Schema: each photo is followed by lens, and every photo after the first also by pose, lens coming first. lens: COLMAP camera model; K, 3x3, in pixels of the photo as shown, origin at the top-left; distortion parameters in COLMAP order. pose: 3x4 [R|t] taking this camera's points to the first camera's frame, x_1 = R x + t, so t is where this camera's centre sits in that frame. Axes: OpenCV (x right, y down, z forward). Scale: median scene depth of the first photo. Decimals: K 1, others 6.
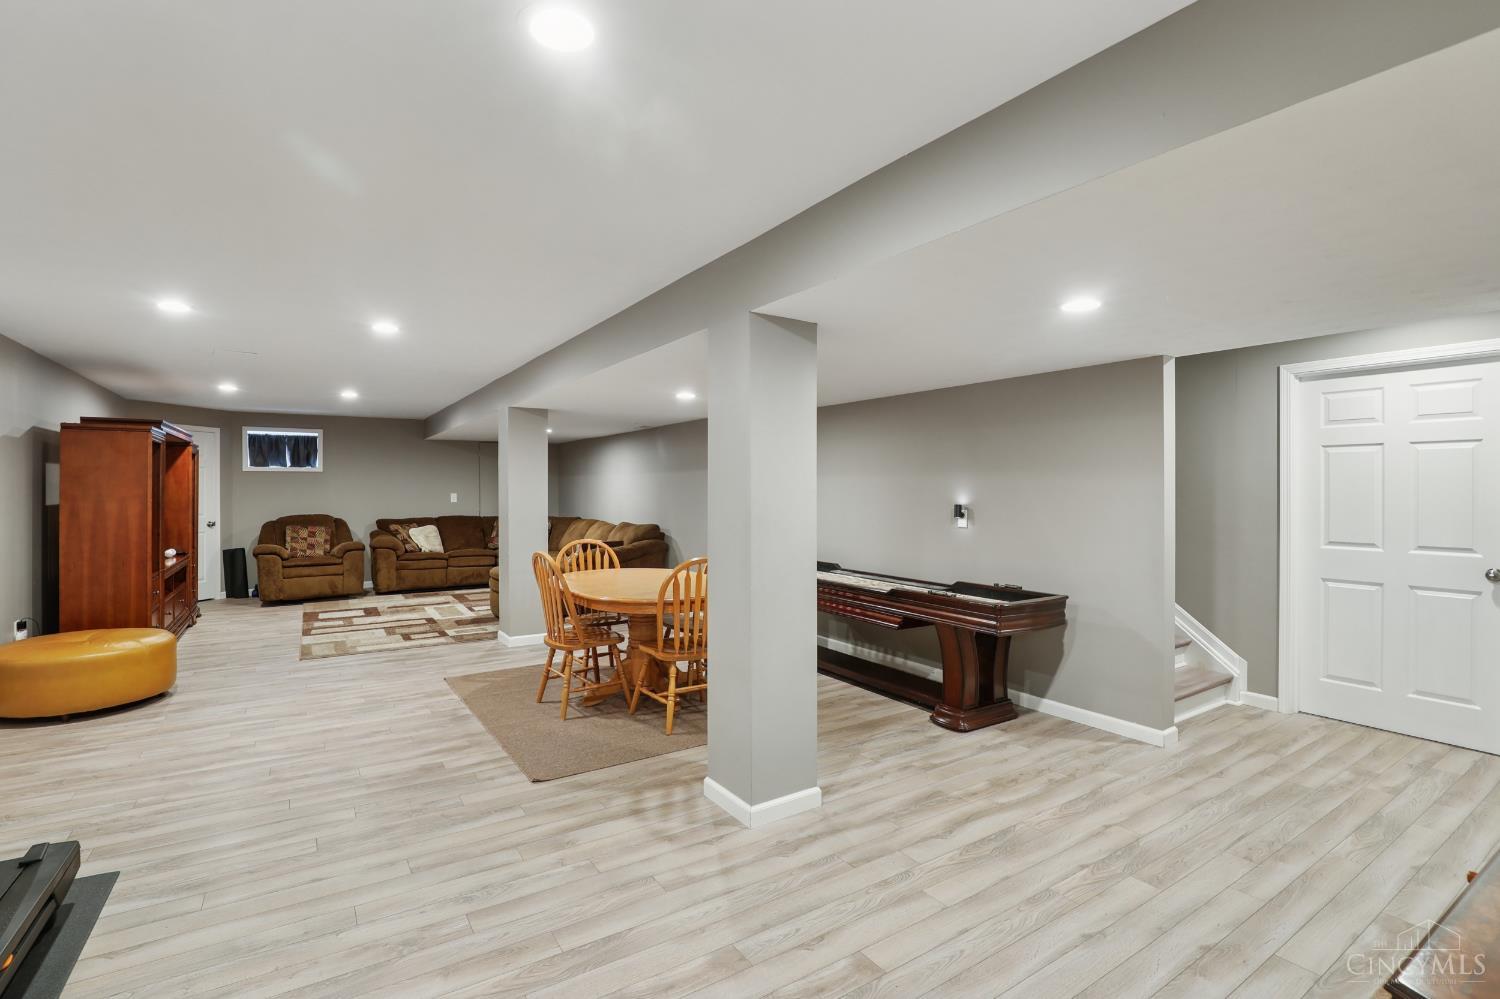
lens RADIAL K [[694.7, 0, 746.9], [0, 694.7, 488.3], [0, 0, 1]] dist [-0.036400, 0.005614]
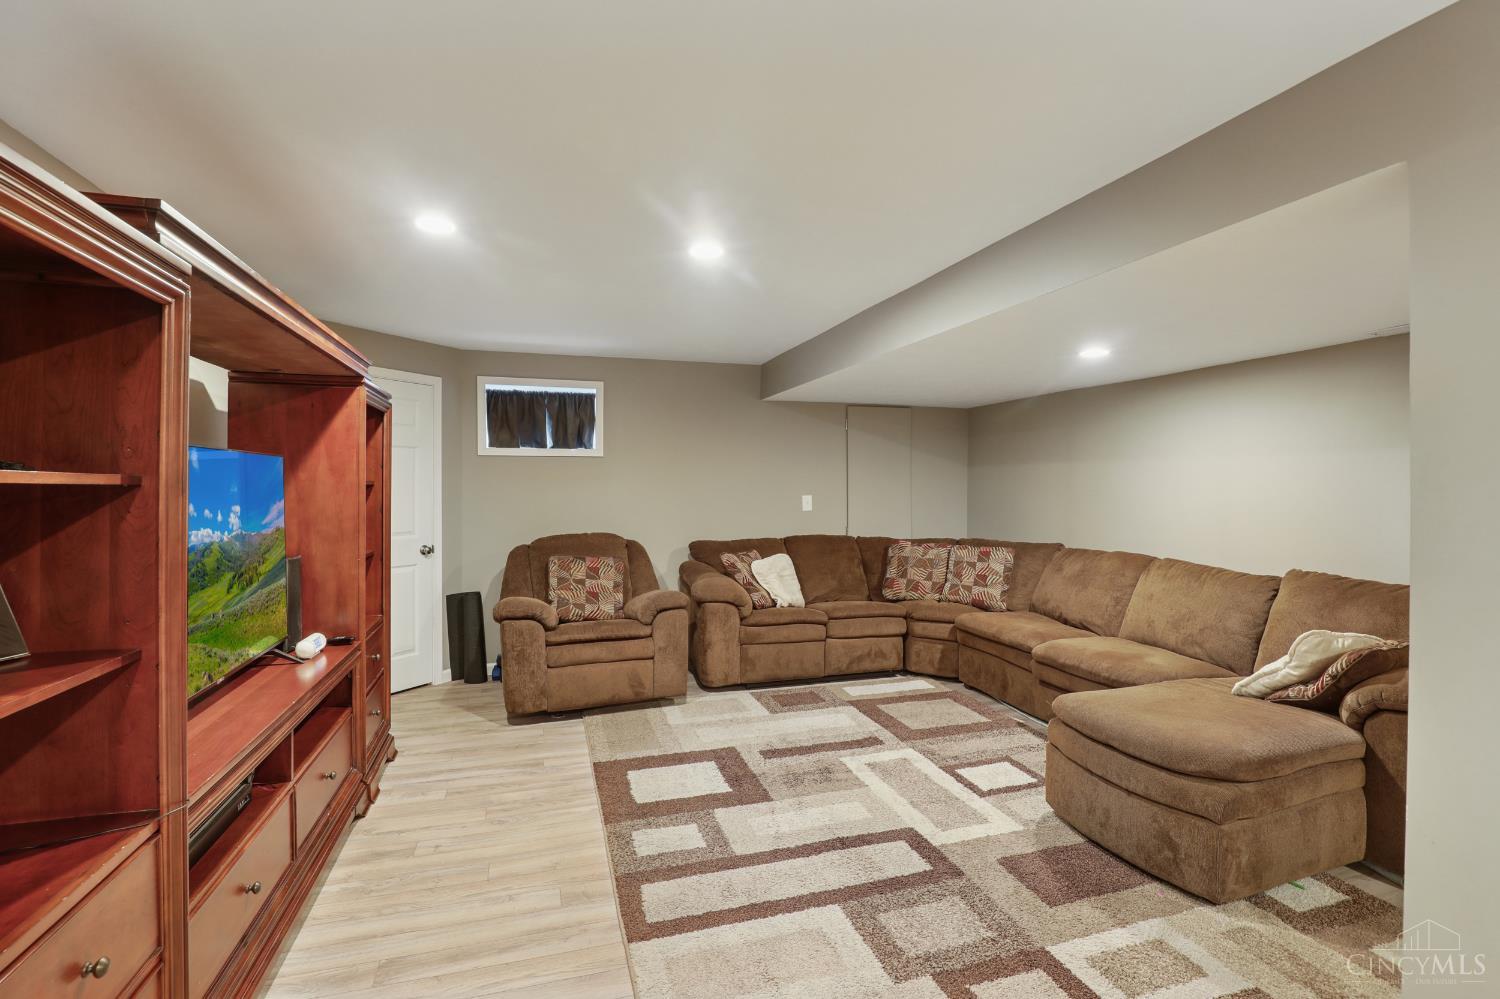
lens RADIAL K [[694.7, 0, 750.5], [0, 694.7, 489.0], [0, 0, 1]] dist [-0.036400, 0.005614]
pose [[0.963065, 0.003586, -0.269246, -0.376160], [-0.002758, 0.999990, 0.003452, 0.000388], [0.269256, -0.002581, 0.963065, 0.521142]]
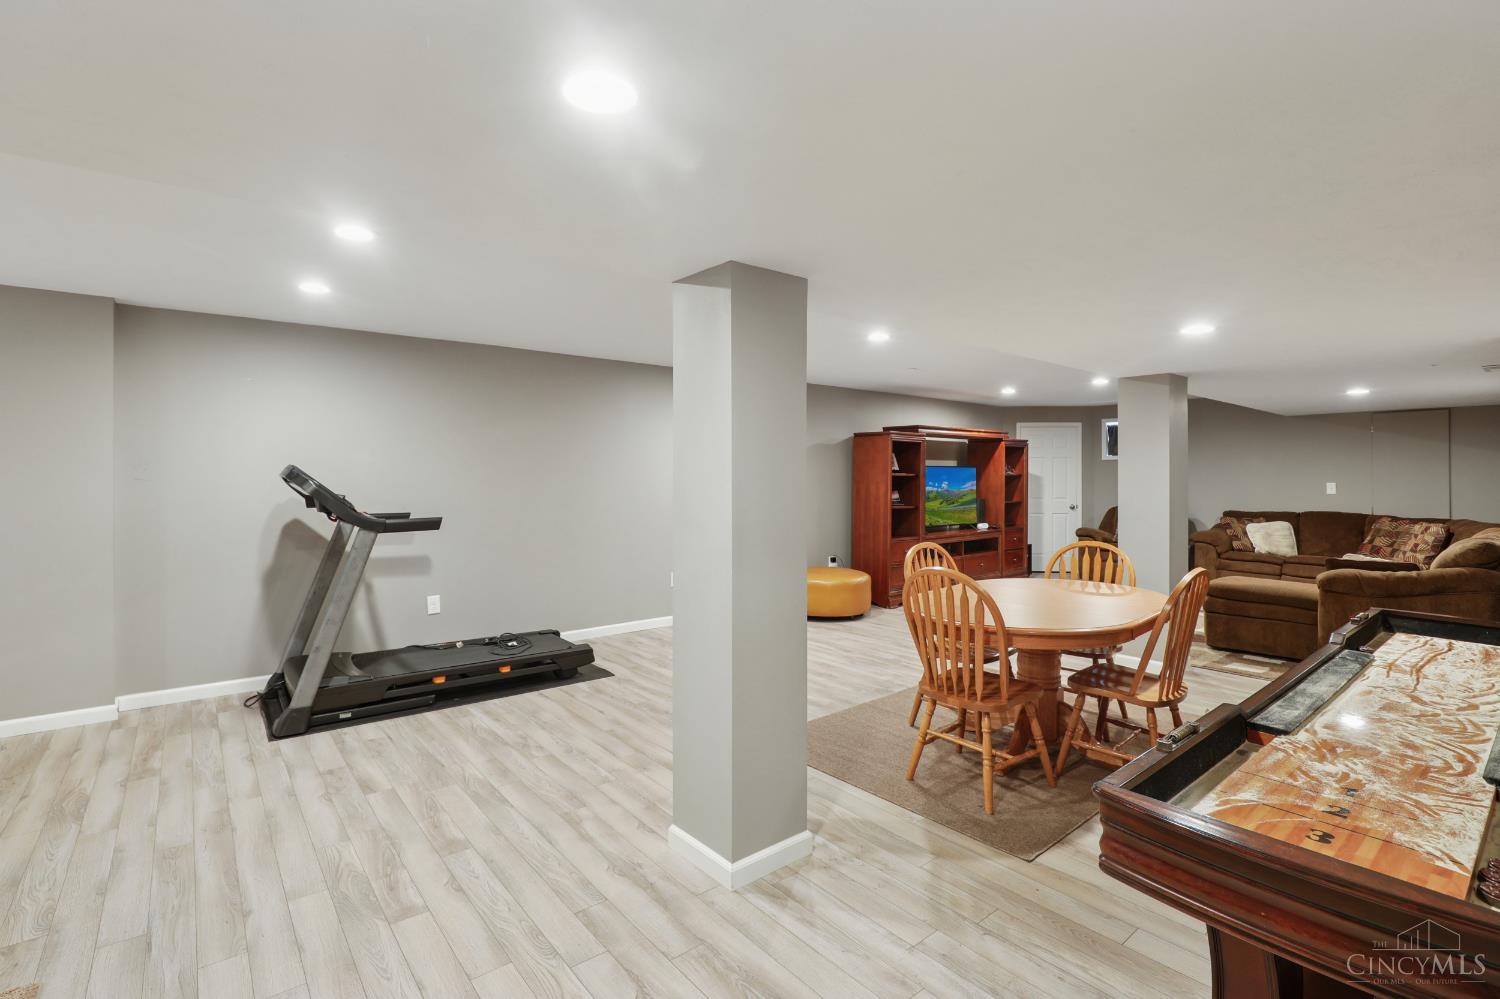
lens RADIAL K [[694.7, 0, 758.0], [0, 694.7, 485.6], [0, 0, 1]] dist [-0.036400, 0.005614]
pose [[0.120122, 0.015921, -0.992631, 0.298526], [-0.000804, 0.999873, 0.015940, -0.001144], [0.992759, -0.001116, 0.120119, 0.324627]]
